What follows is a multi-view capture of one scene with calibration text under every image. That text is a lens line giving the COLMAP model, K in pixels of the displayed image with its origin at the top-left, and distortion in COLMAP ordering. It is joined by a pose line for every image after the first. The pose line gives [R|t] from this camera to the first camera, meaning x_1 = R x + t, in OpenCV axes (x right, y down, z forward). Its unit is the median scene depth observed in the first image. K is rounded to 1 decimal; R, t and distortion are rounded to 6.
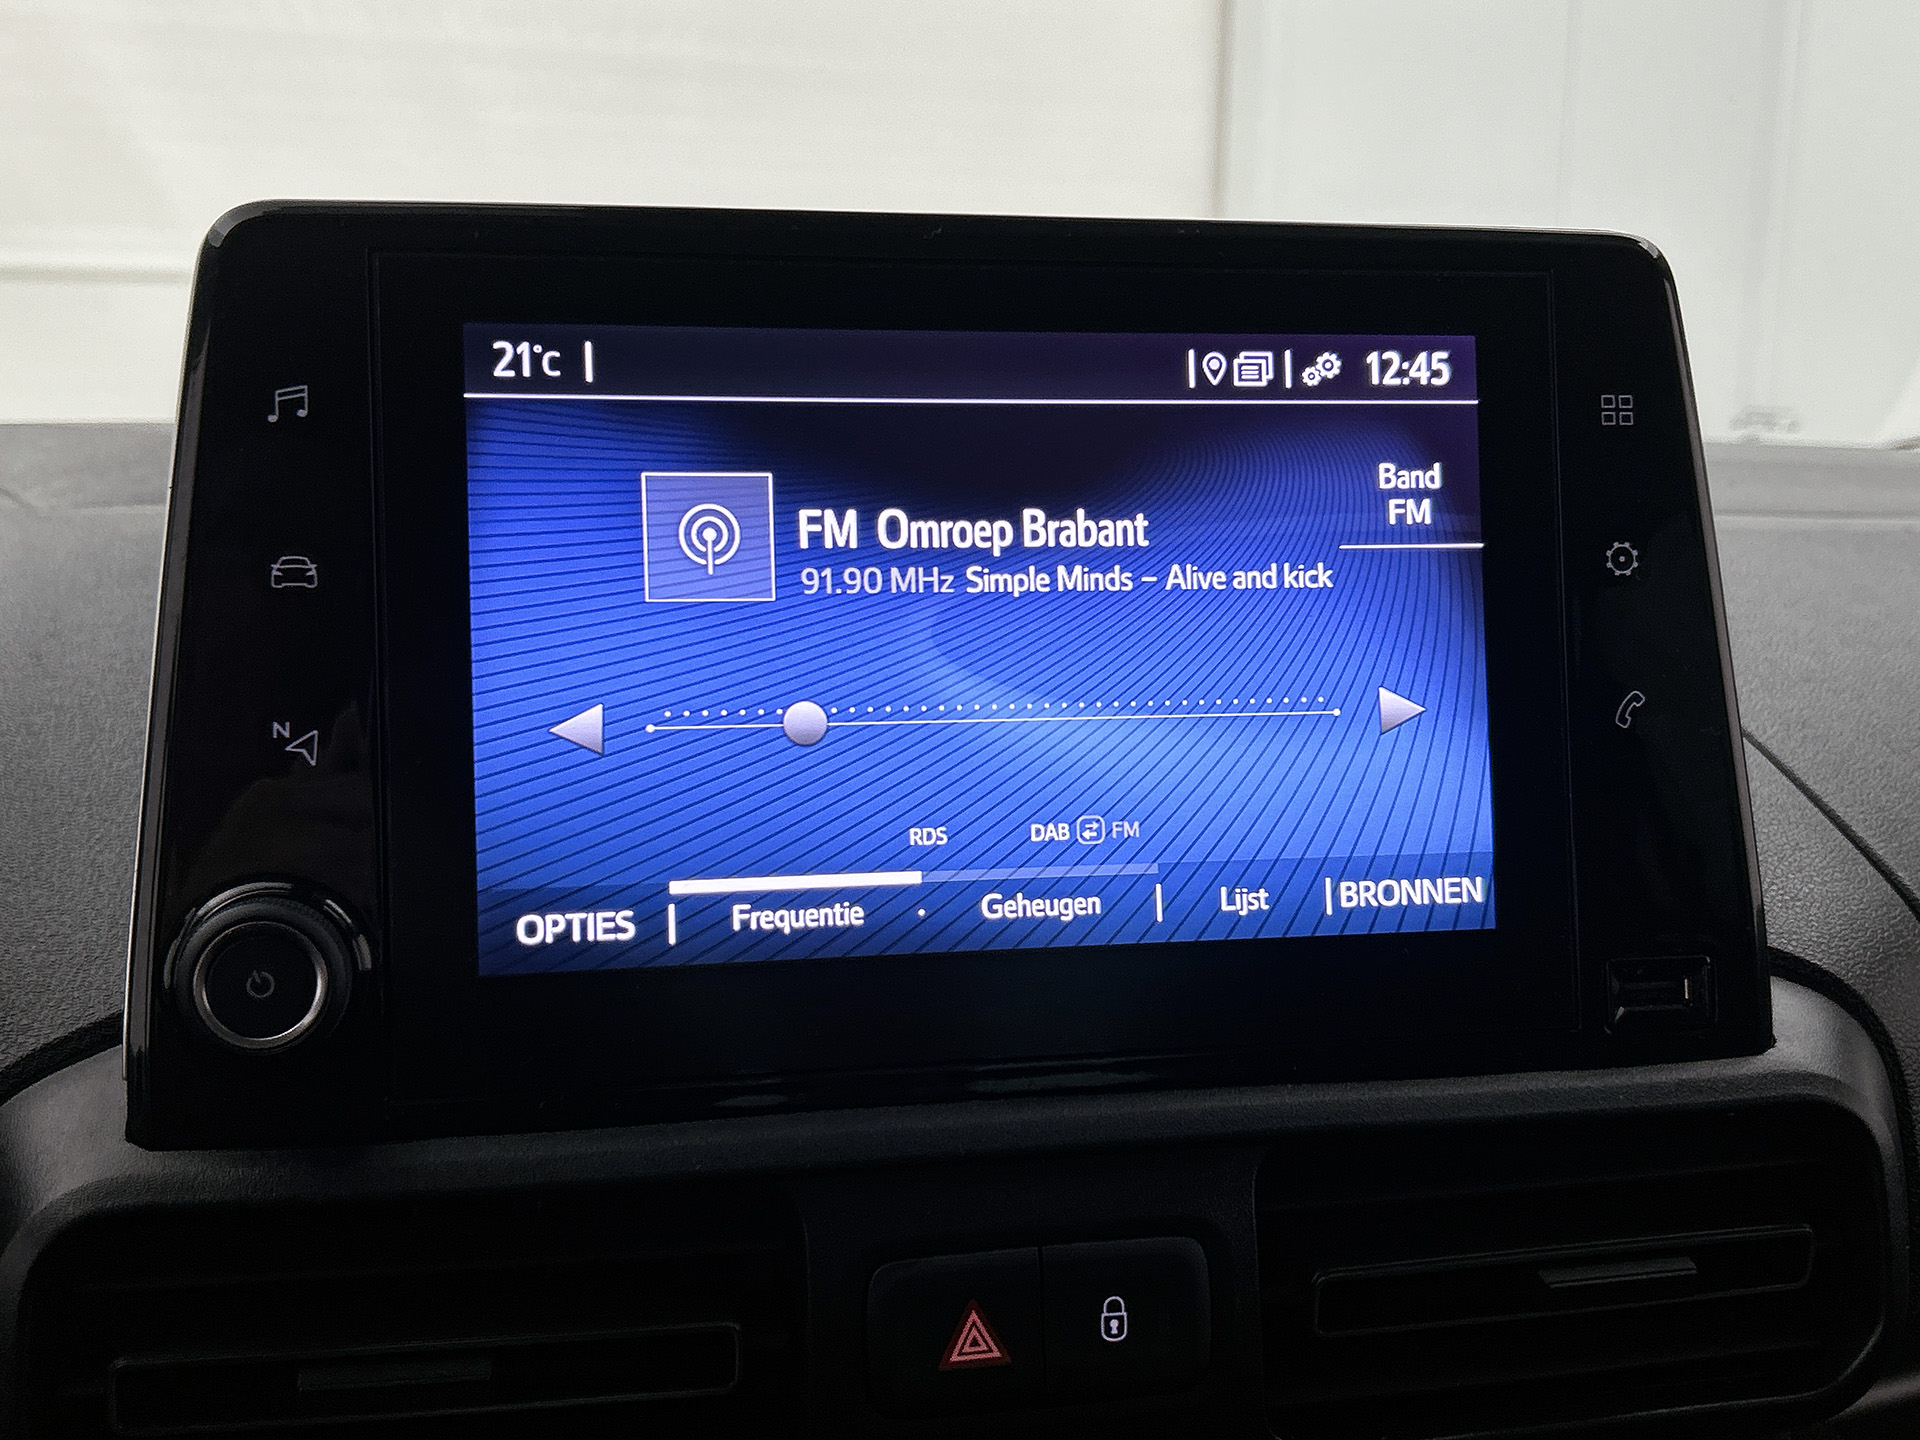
lens RADIAL K [[2015.7, 0, 943.7], [0, 2015.7, 715.3], [0, 0, 1]] dist [0.053716, 0.000000]
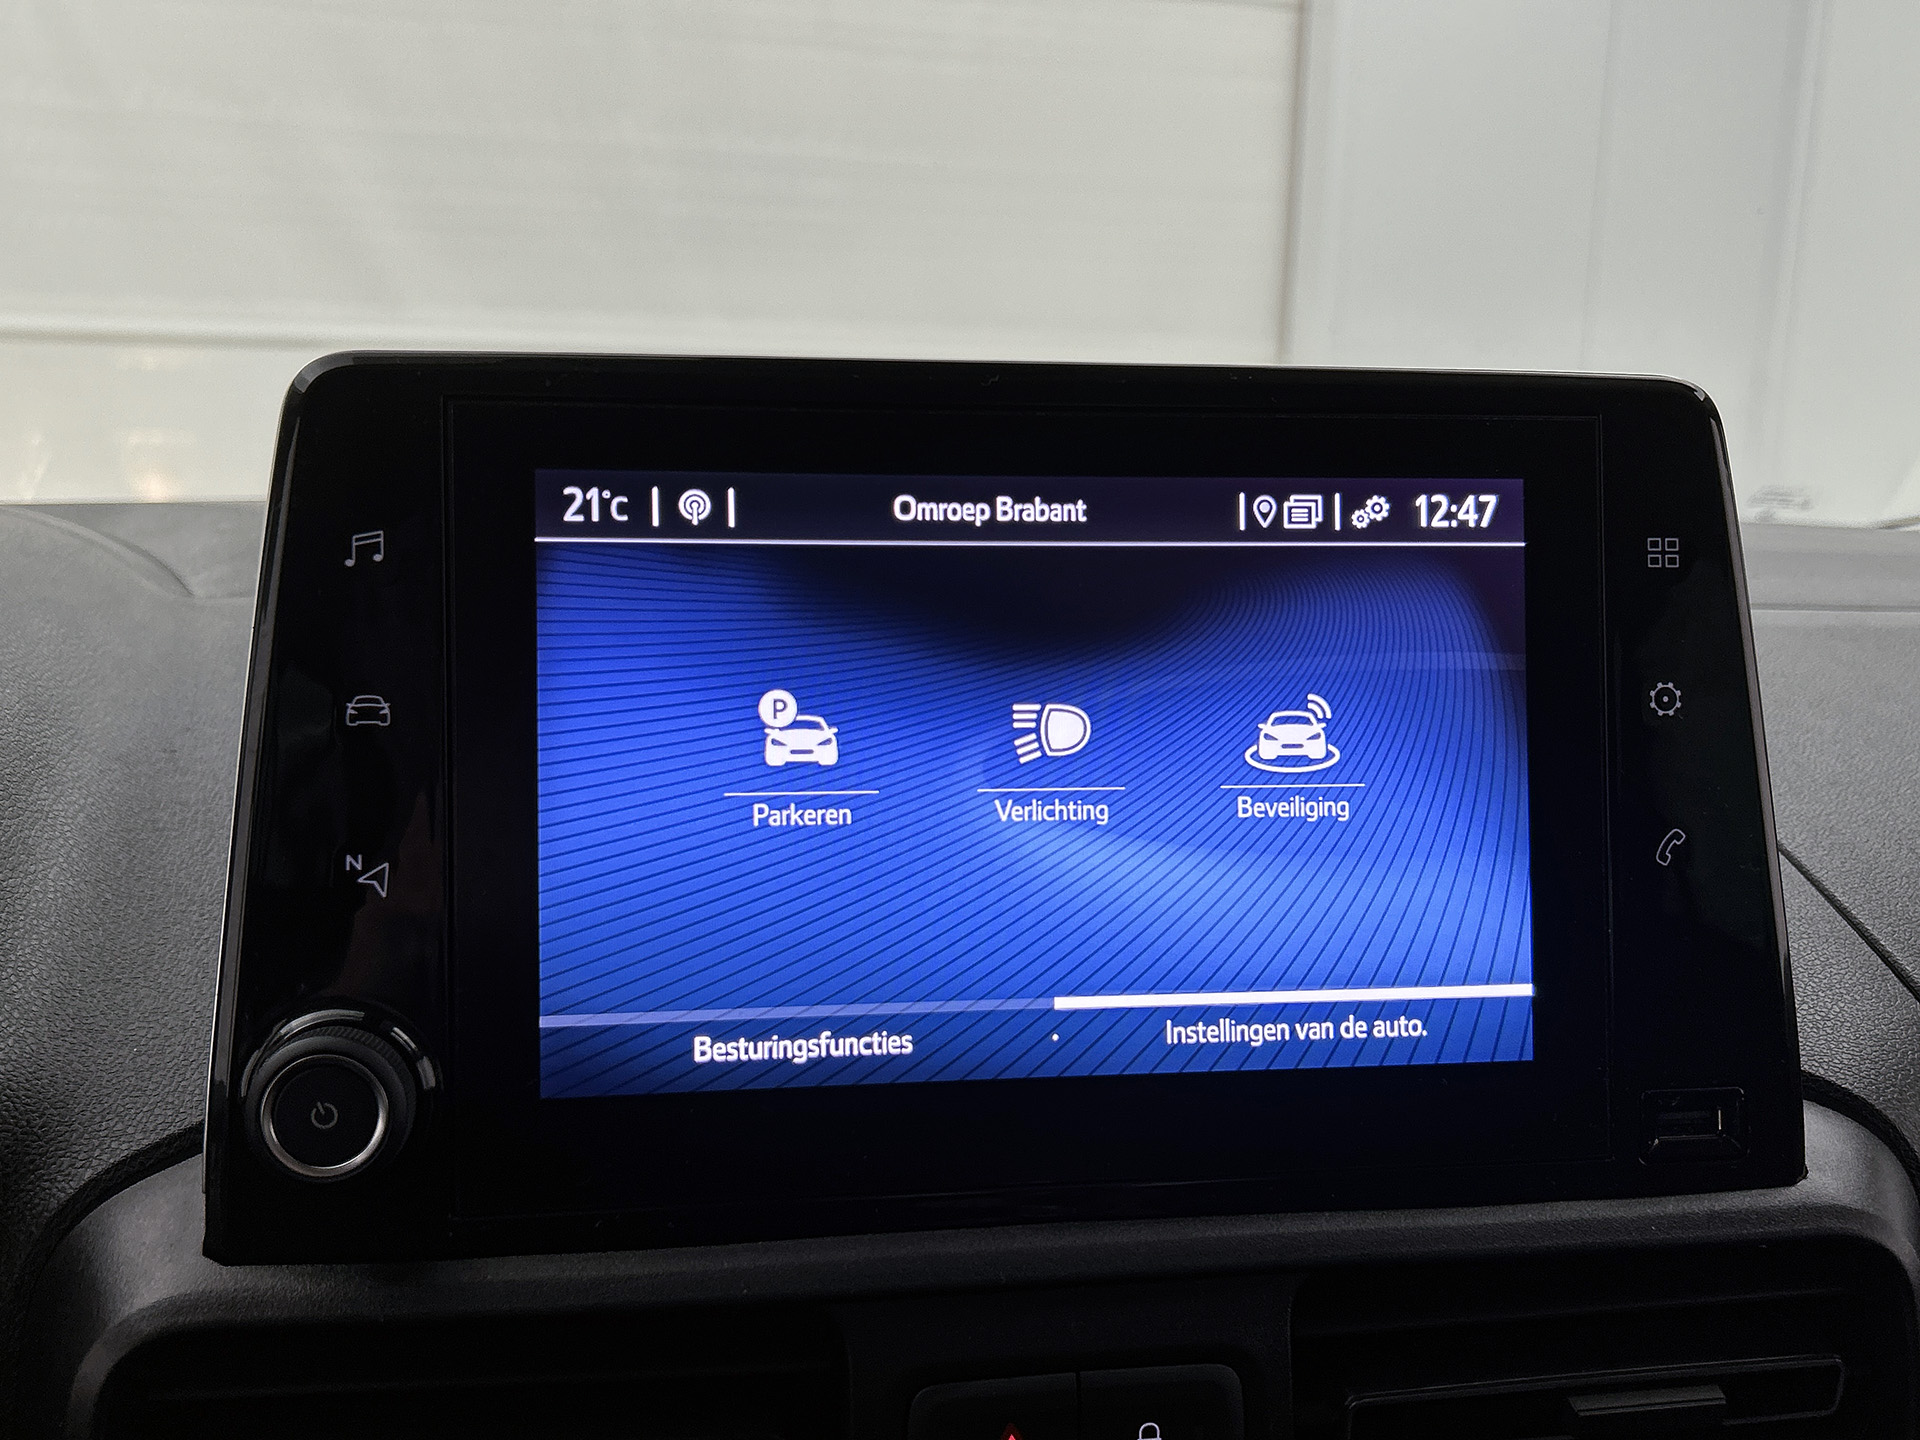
lens RADIAL K [[1702.3, 0, 962.3], [0, 1702.3, 736.5], [0, 0, 1]] dist [0.038565, -0.029928]
pose [[0.998516, 0.015484, -0.052218, 0.028328], [-0.014774, 0.999793, 0.013957, -0.069035], [0.052424, -0.013165, 0.998538, 0.129073]]
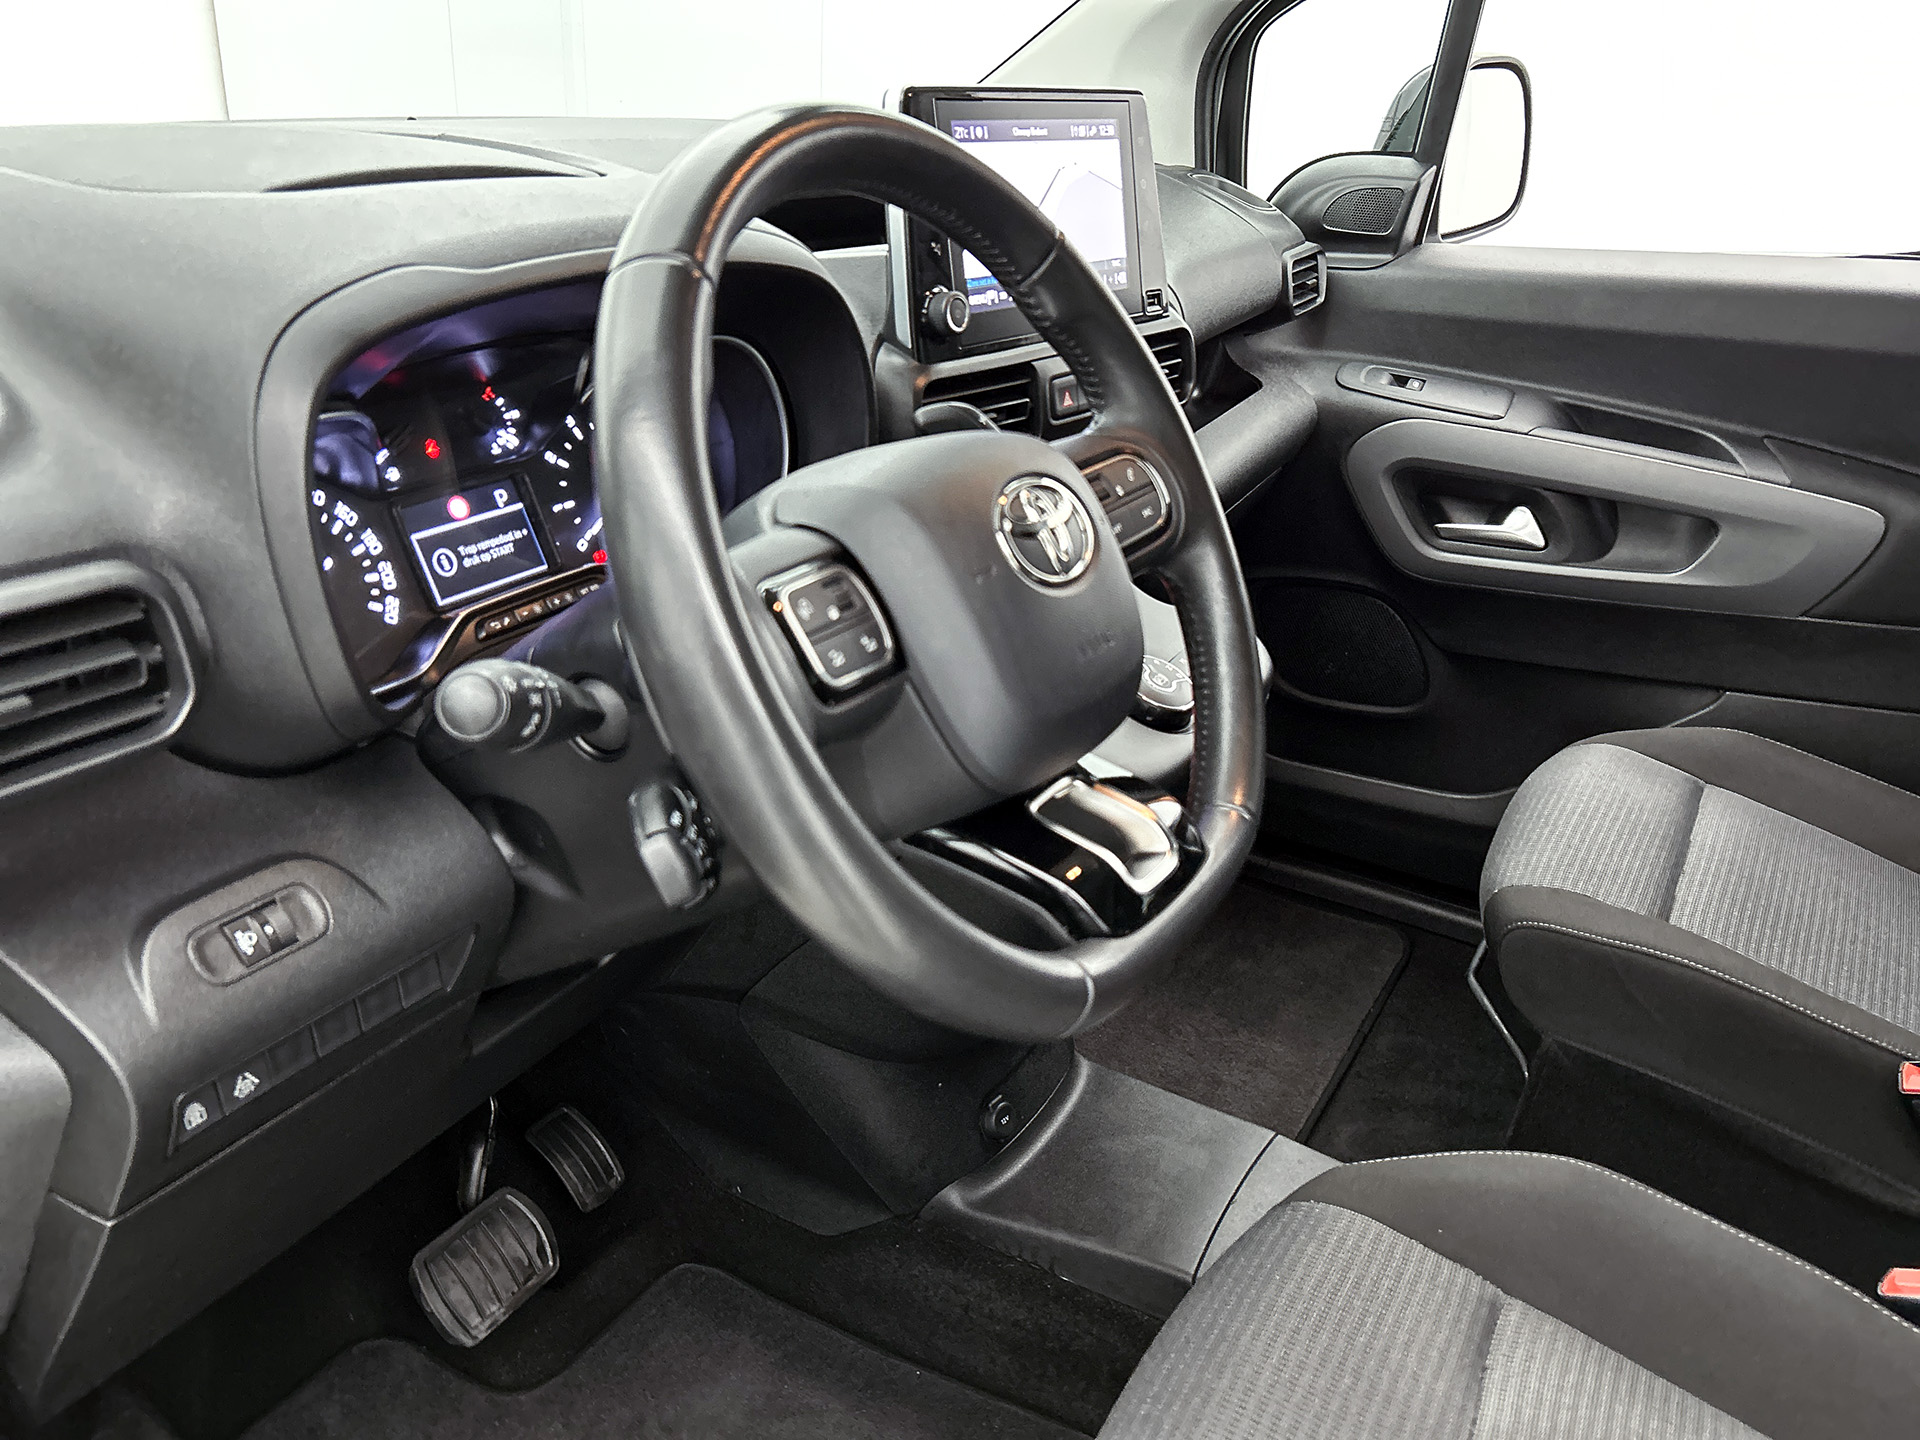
lens RADIAL K [[1456.7, 0, 966.1], [0, 1456.7, 732.2], [0, 0, 1]] dist [0.022812, -0.044374]
pose [[0.758983, -0.253113, 0.599899, -1.911083], [0.069660, 0.947626, 0.311694, 0.021162], [-0.647374, -0.194781, 0.736863, -1.041372]]
